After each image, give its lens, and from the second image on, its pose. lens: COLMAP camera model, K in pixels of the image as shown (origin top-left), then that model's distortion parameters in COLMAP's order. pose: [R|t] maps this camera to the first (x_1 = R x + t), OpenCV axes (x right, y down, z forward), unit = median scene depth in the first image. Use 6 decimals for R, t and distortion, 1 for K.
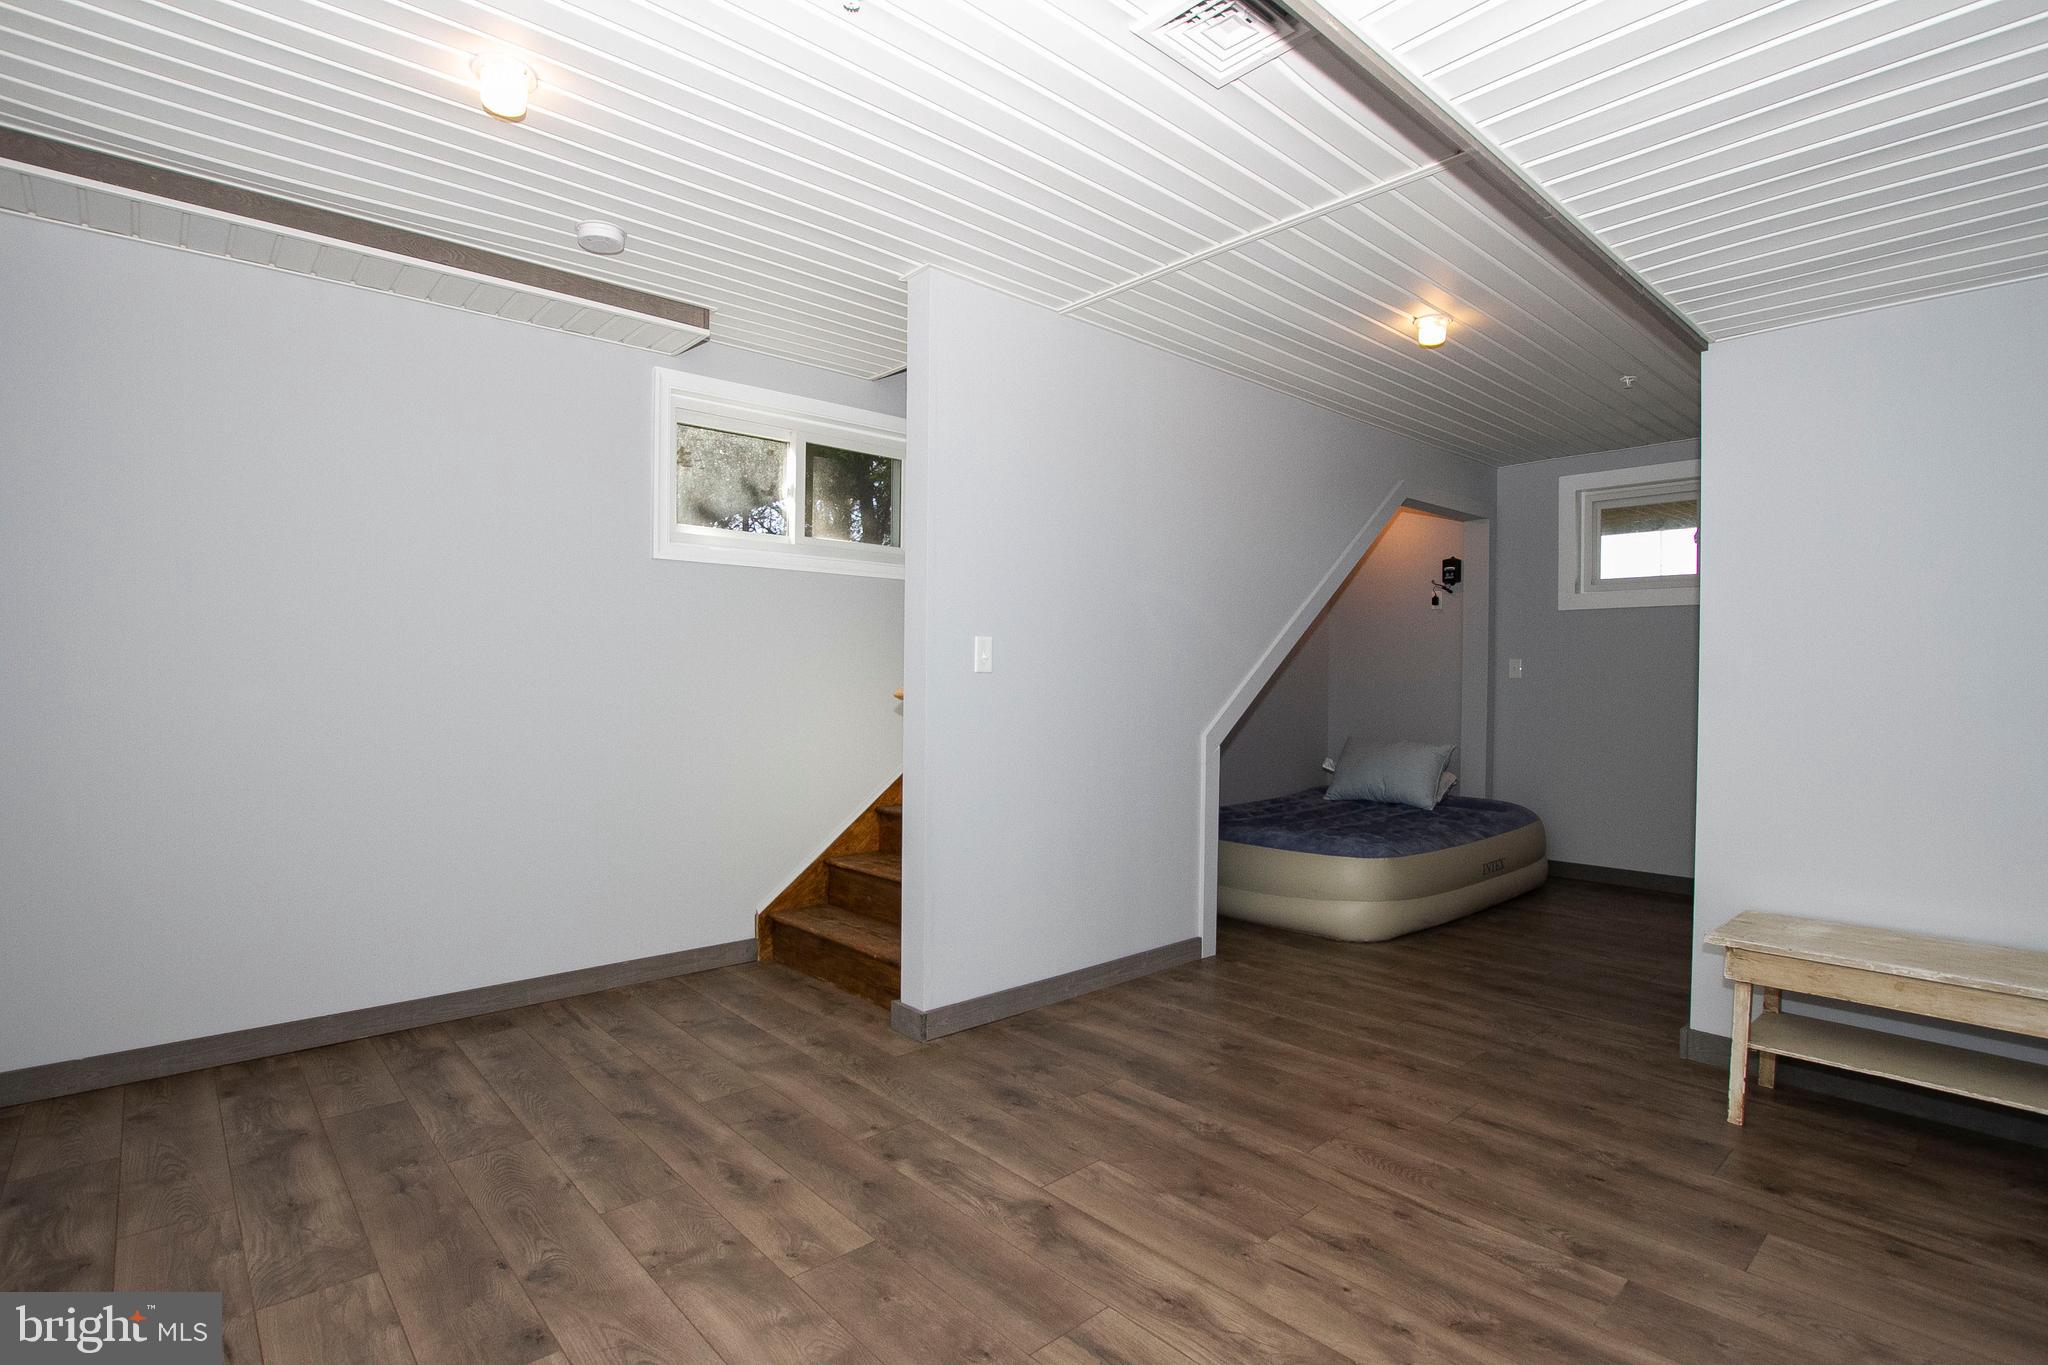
lens RADIAL K [[990.1, 0, 1027.7], [0, 990.1, 687.6], [0, 0, 1]] dist [-0.023216, 0.000150]
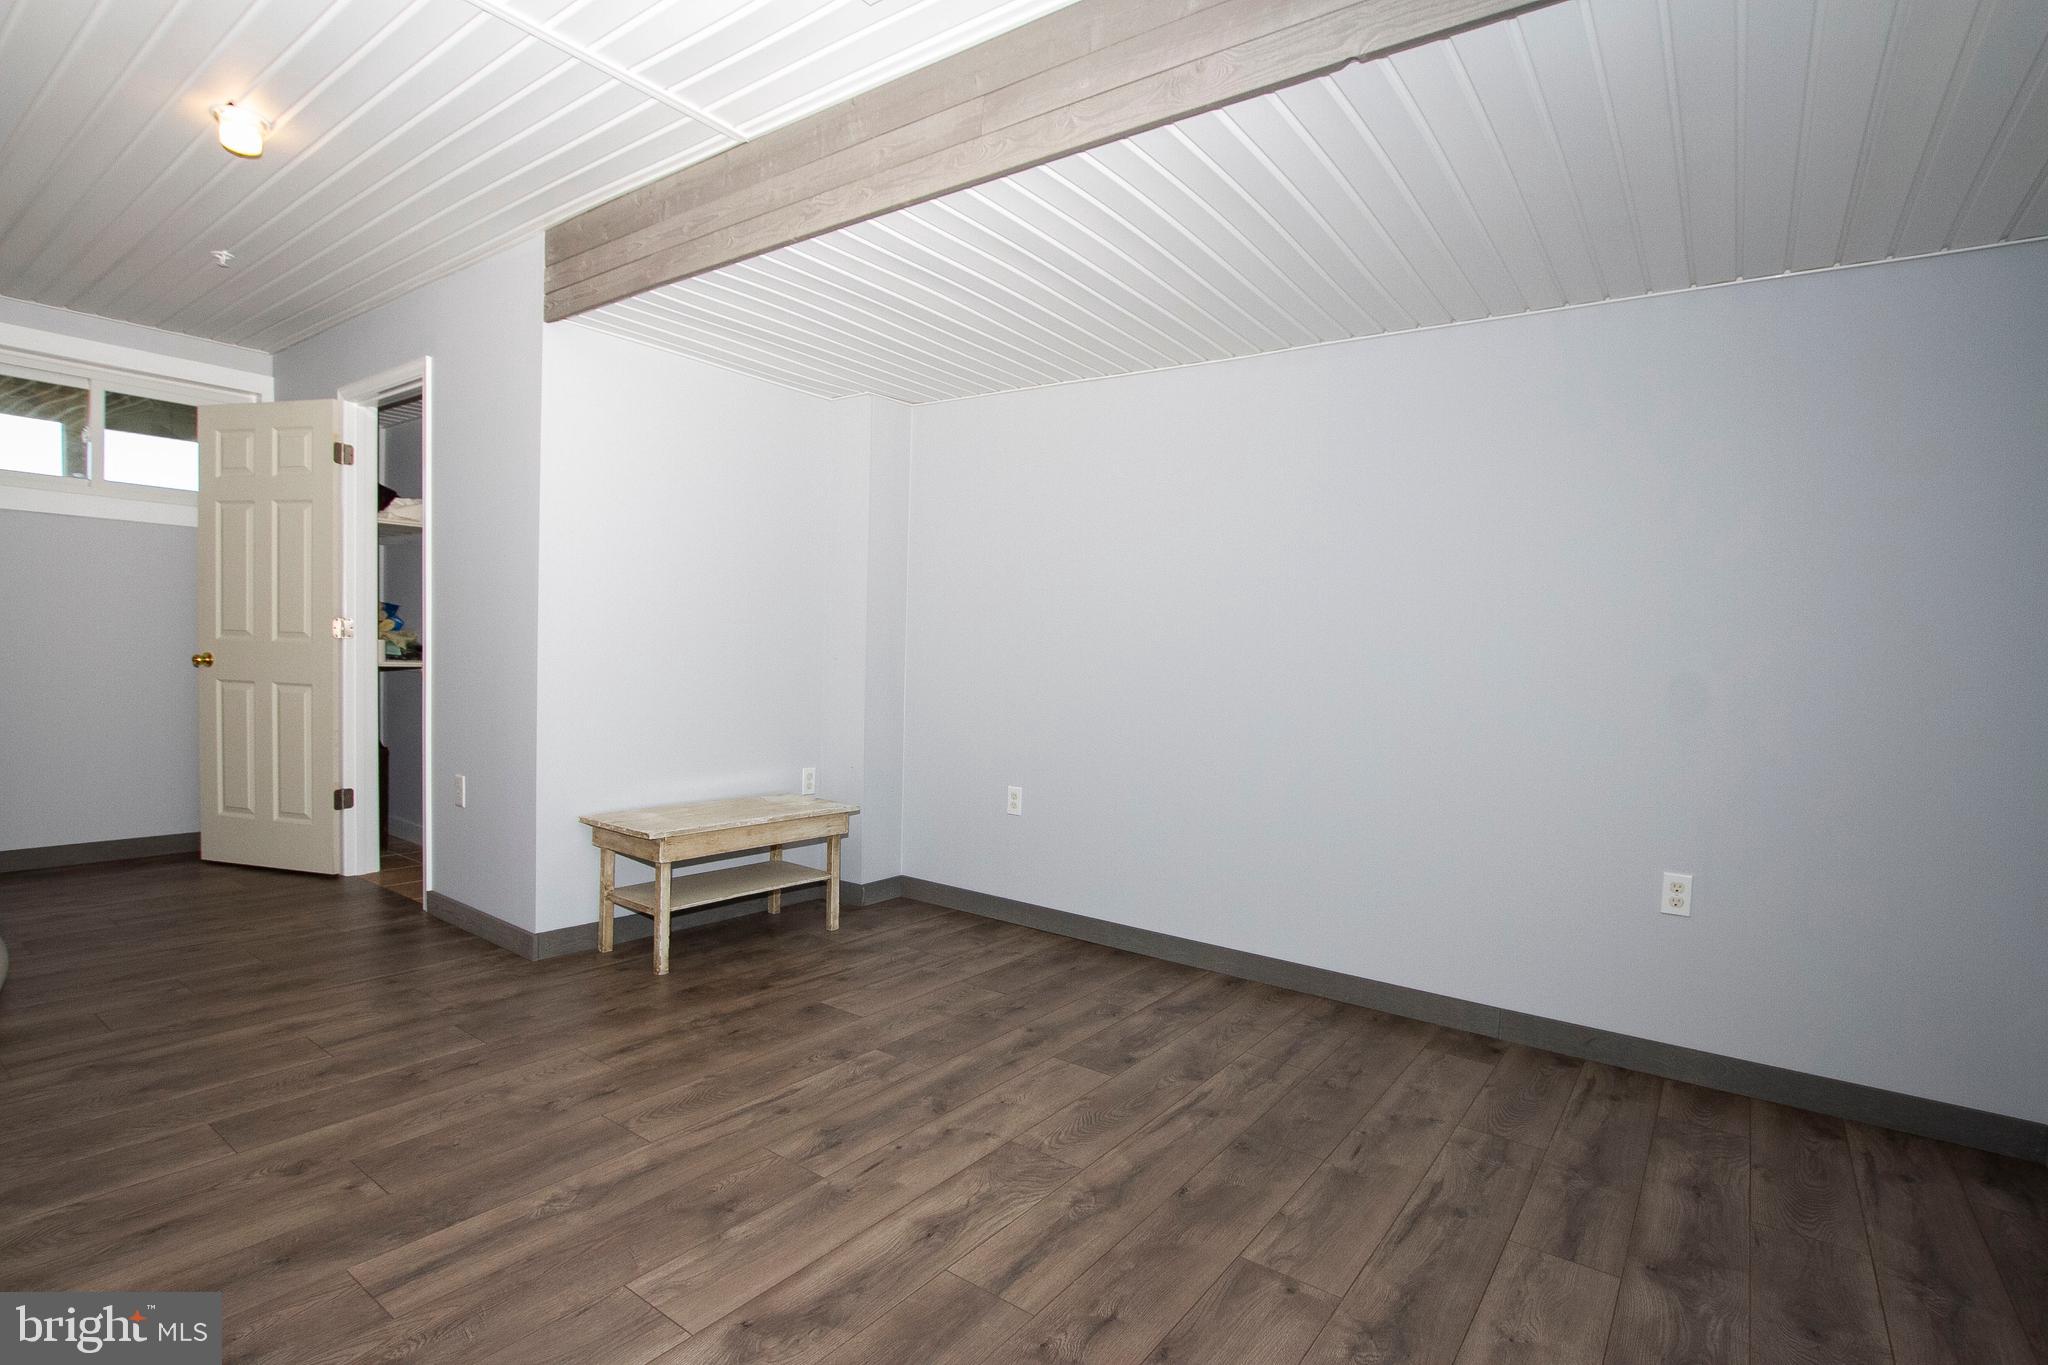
lens RADIAL K [[990.1, 0, 1027.7], [0, 990.1, 687.6], [0, 0, 1]] dist [-0.023216, 0.000150]
pose [[-0.197504, -0.048929, 0.979080, -0.654011], [-0.030470, 0.998577, 0.043757, 0.001788], [-0.979828, -0.021191, -0.198714, 0.848232]]
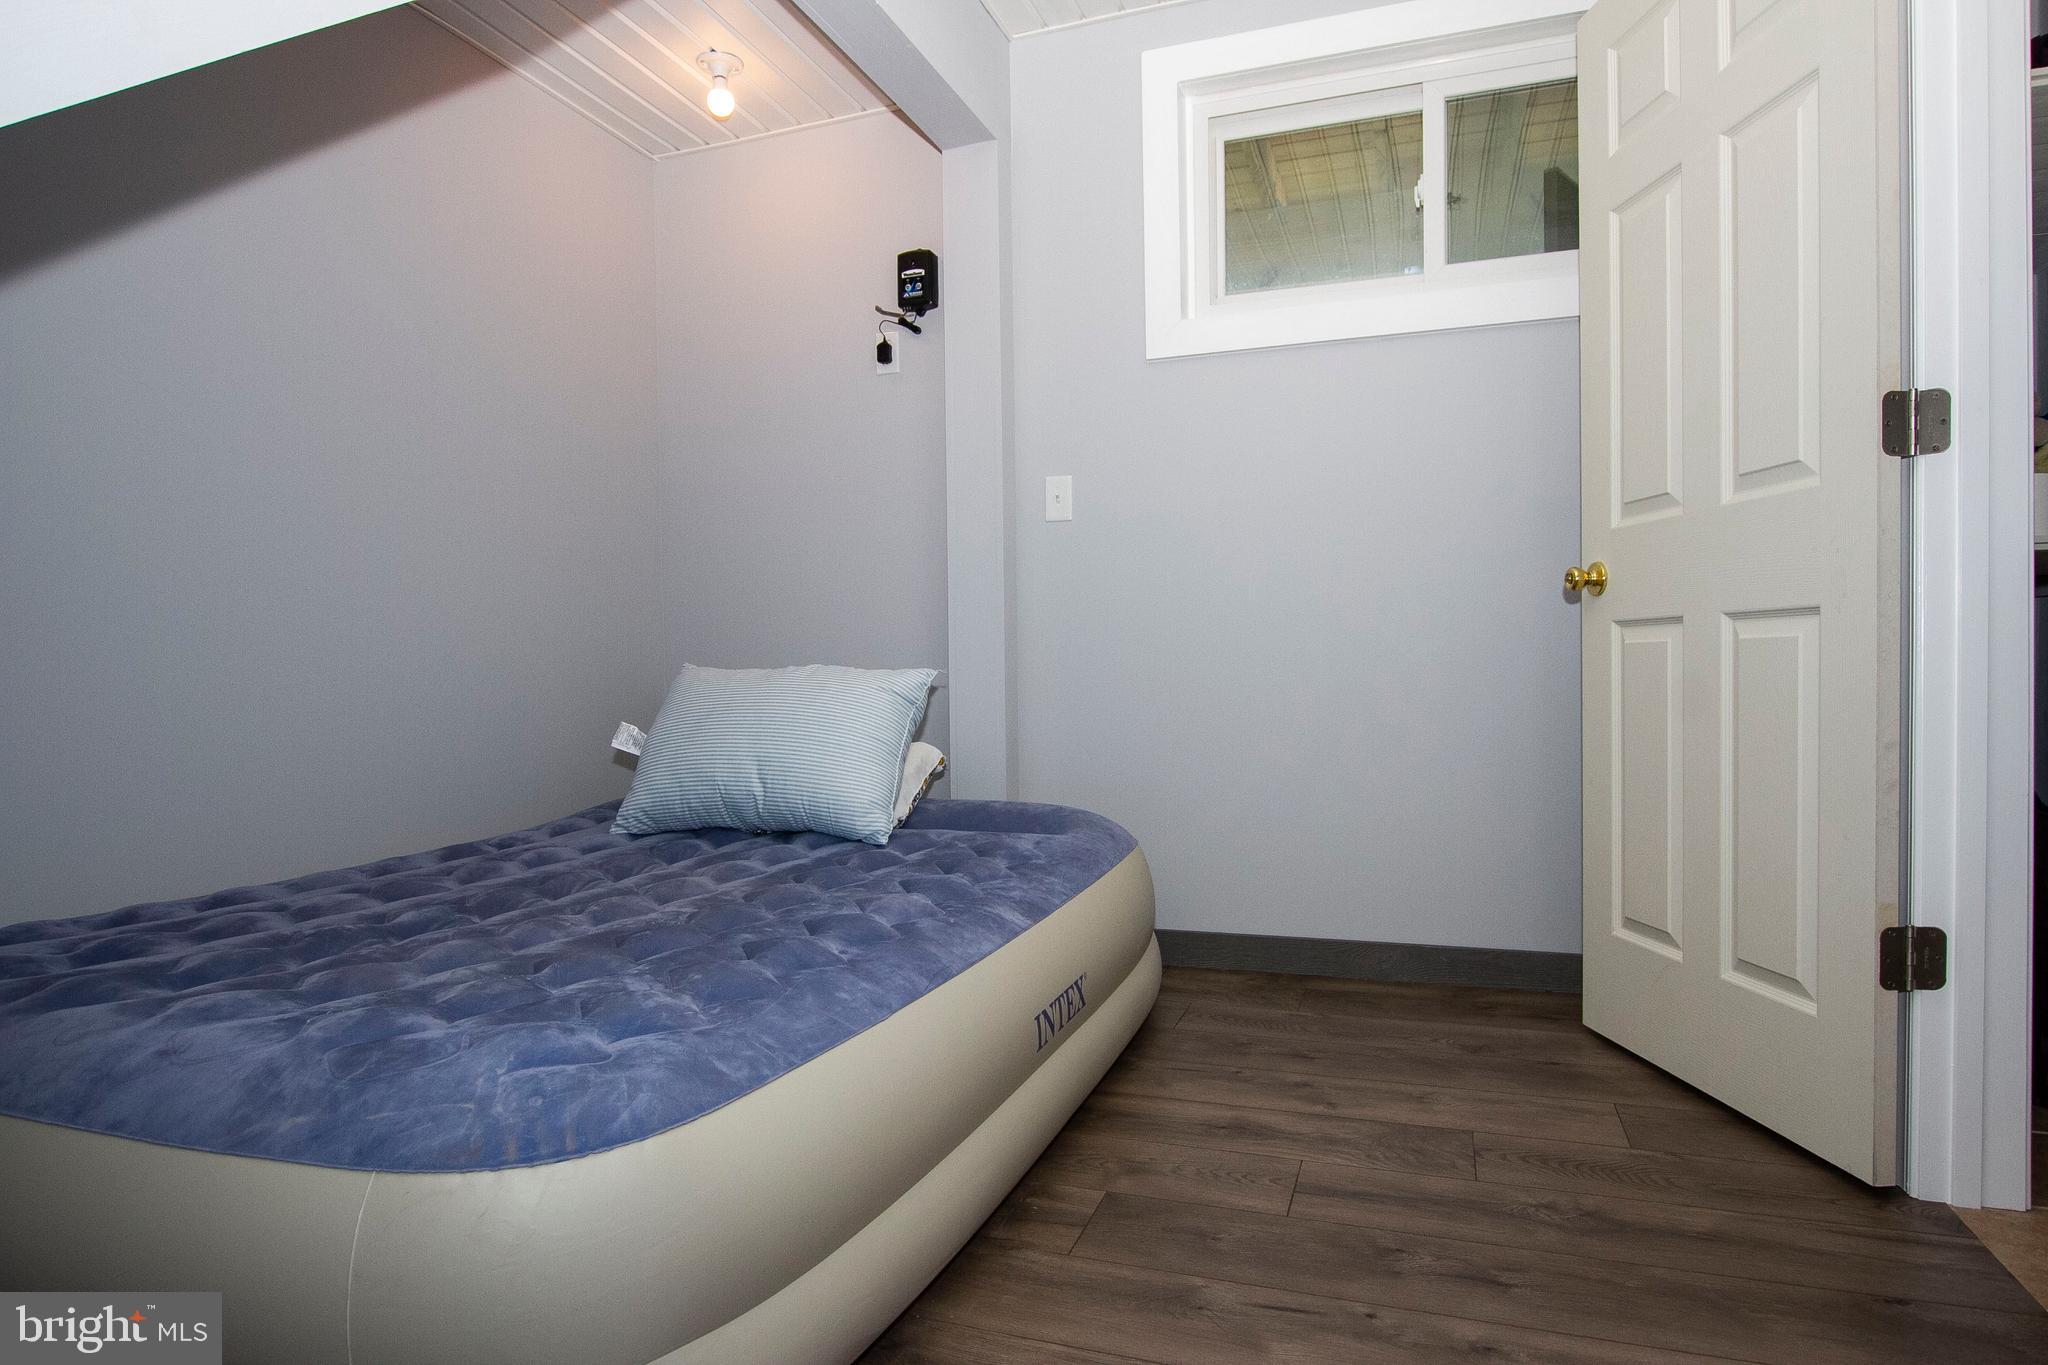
lens RADIAL K [[1138.1, 0, 1019.3], [0, 1138.1, 696.9], [0, 0, 1]] dist [-0.014953, -0.000506]
pose [[0.881649, -0.032407, 0.470792, 0.590983], [0.026842, 0.999468, 0.018532, 0.145561], [-0.471142, -0.003702, 0.882050, 1.390488]]
